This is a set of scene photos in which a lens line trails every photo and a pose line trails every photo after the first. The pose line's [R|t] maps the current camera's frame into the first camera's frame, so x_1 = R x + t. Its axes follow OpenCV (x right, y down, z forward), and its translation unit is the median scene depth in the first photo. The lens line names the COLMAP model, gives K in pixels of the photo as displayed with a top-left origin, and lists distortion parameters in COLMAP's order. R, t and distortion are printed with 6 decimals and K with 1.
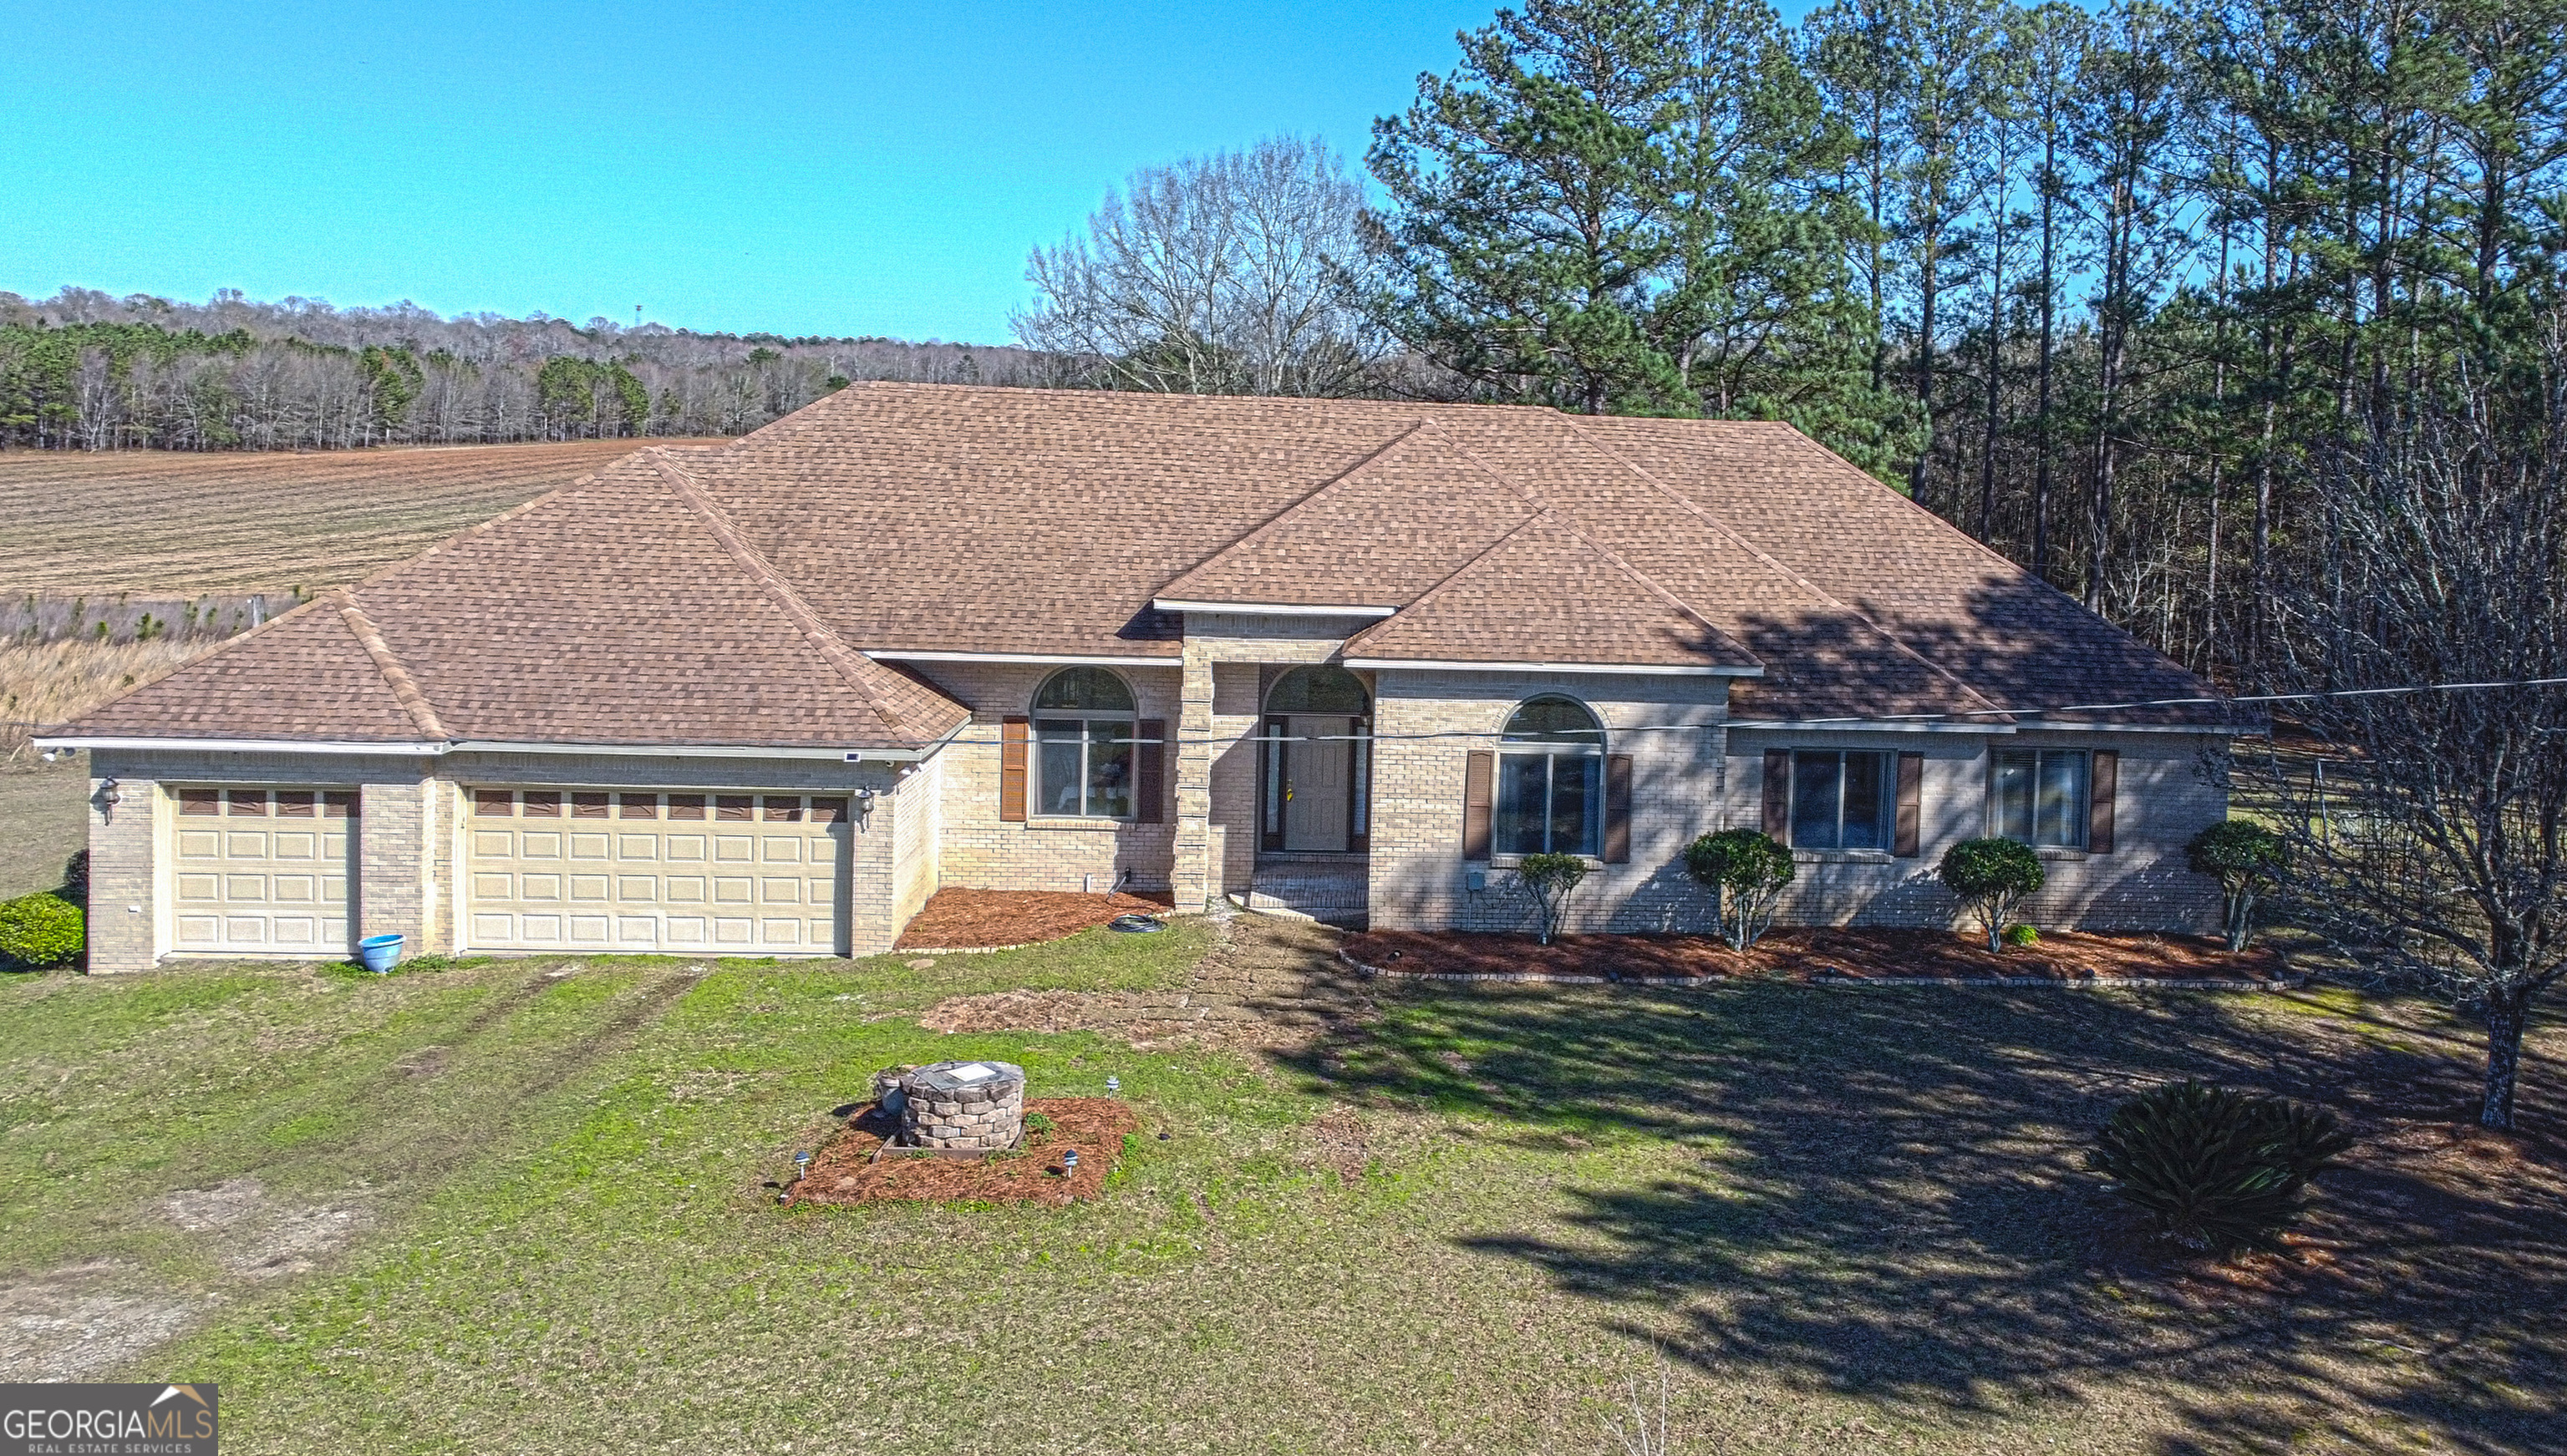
lens RADIAL K [[2083.2, 0, 1606.1], [0, 2083.2, 726.0], [0, 0, 1]] dist [-0.003814, -0.002083]
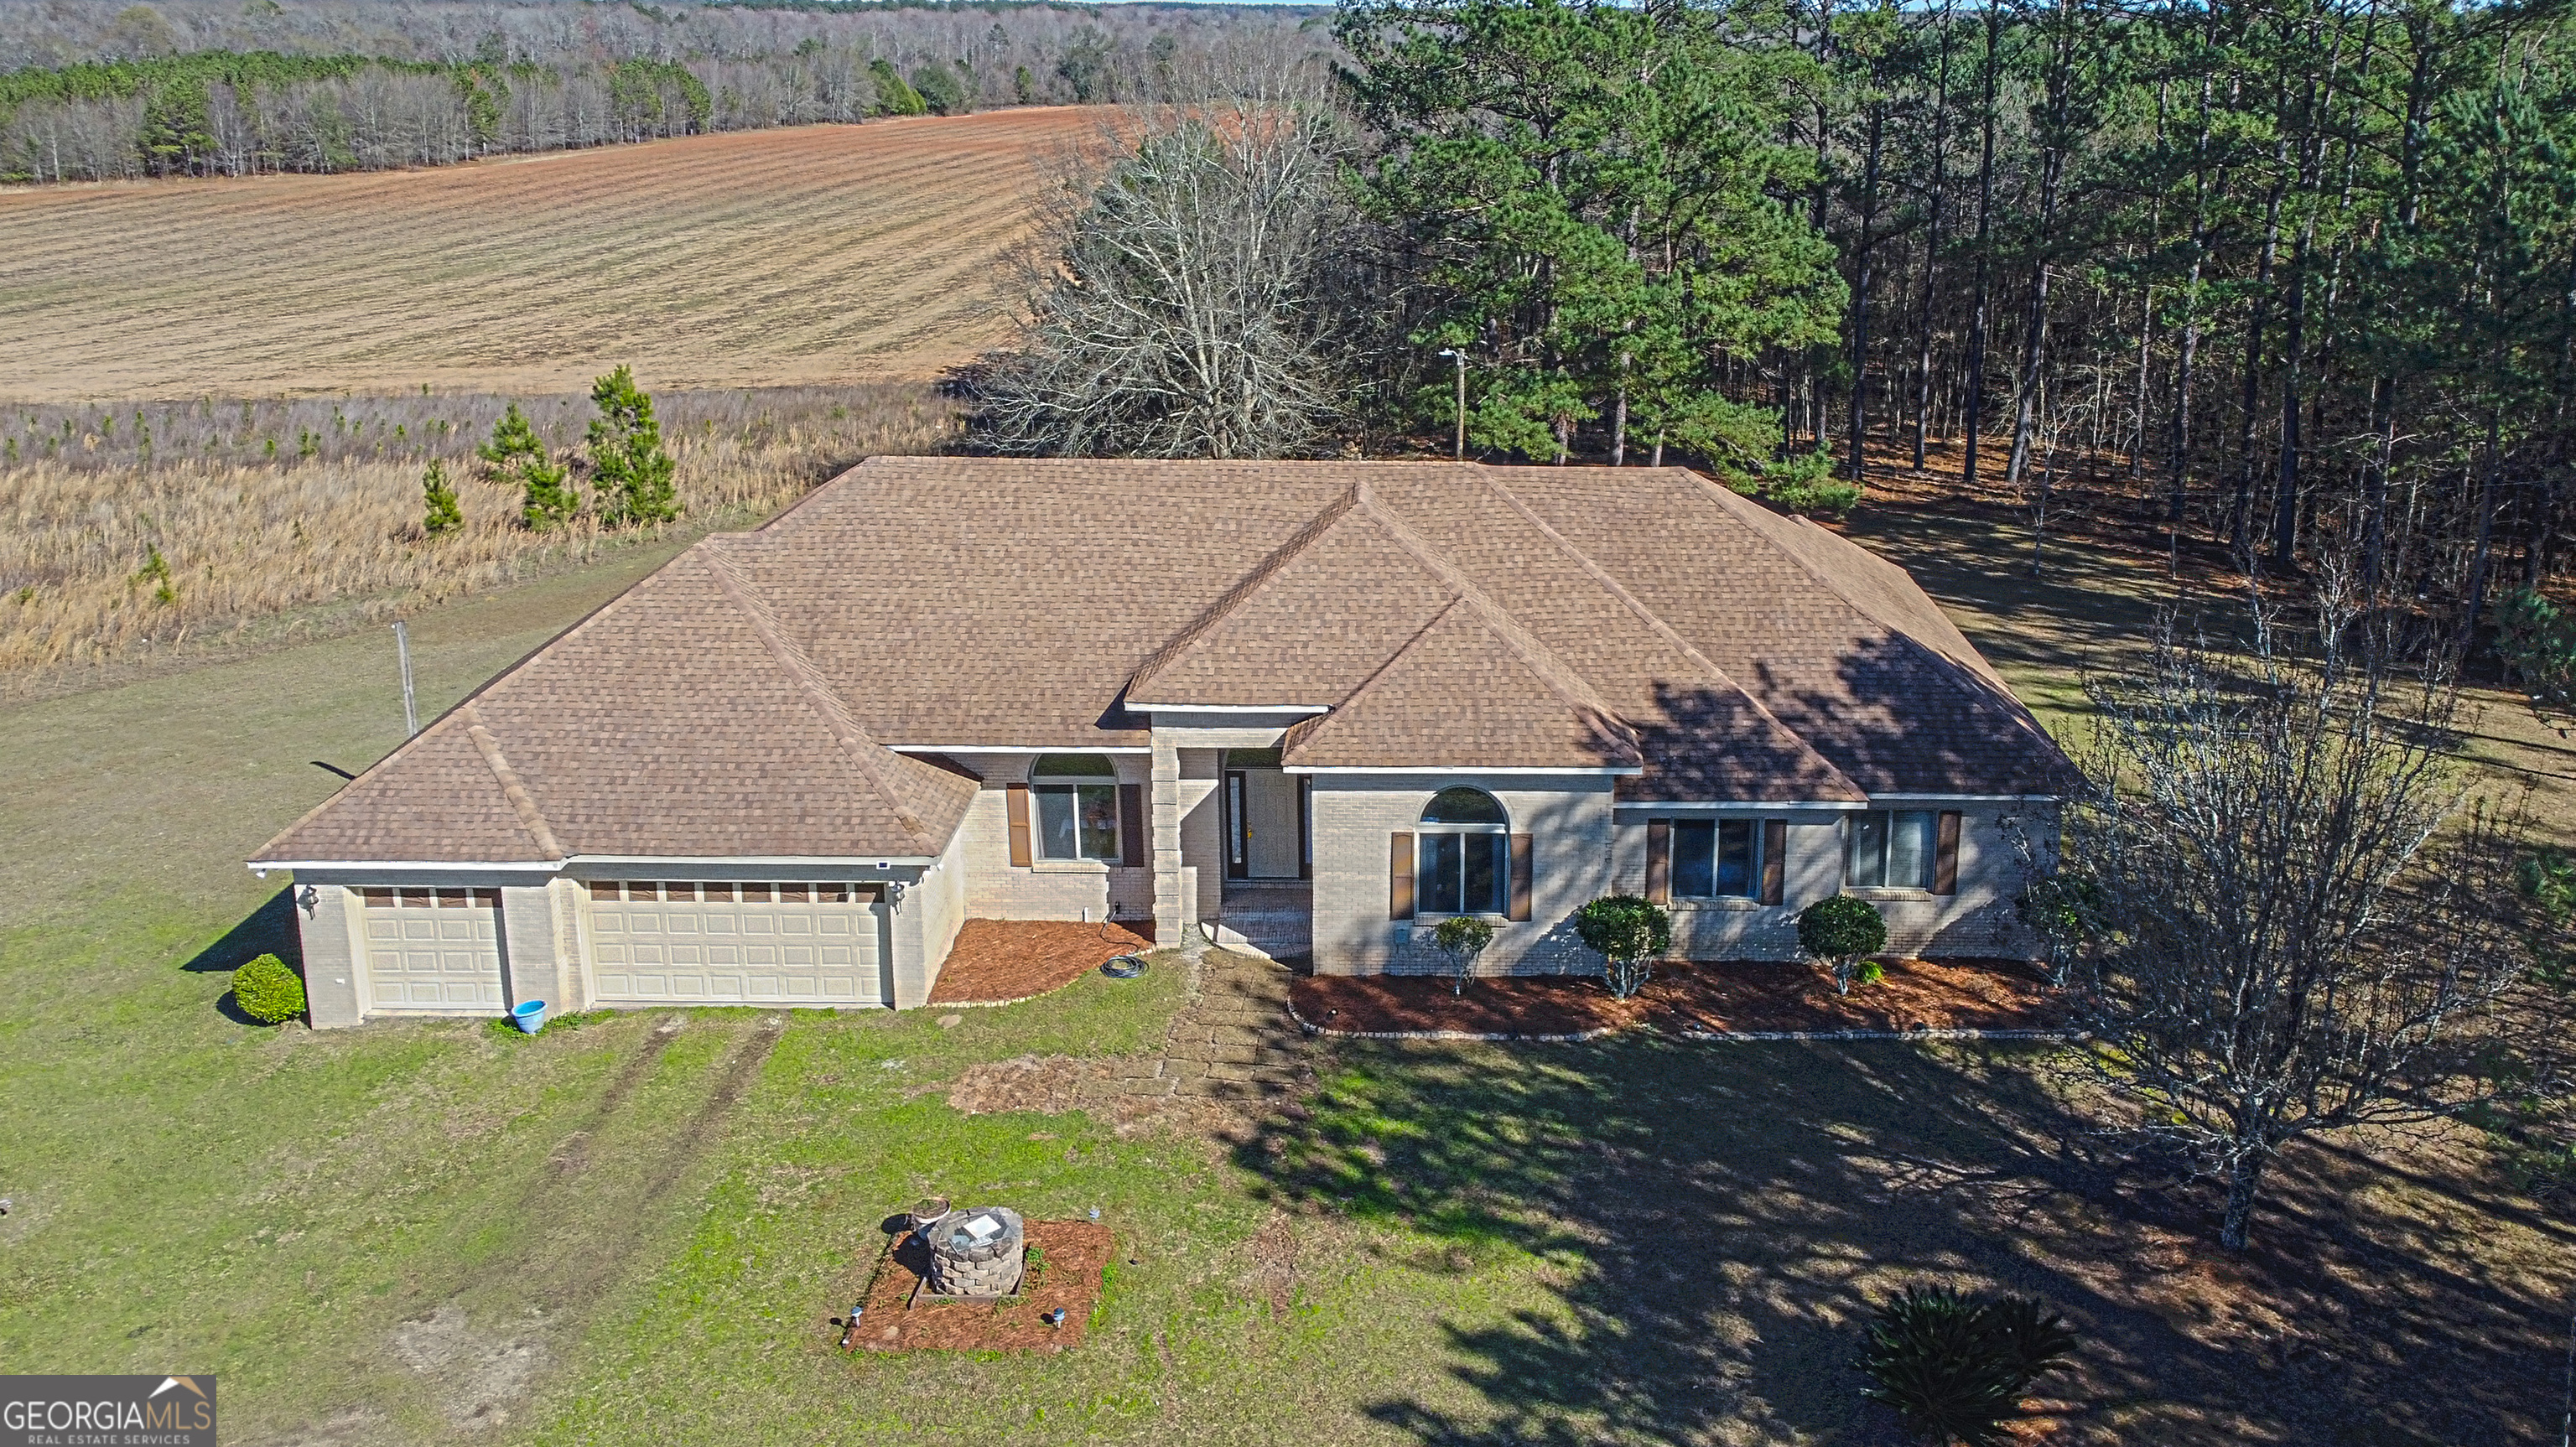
lens RADIAL K [[1918.5, 0, 1437.9], [0, 1918.5, 709.5], [0, 0, 1]] dist [0.001694, -0.005464]
pose [[0.995925, 0.000360, -0.090190, 0.057302], [0.017699, 0.979770, 0.199344, -0.270572], [0.088437, -0.200128, 0.975770, -0.043128]]
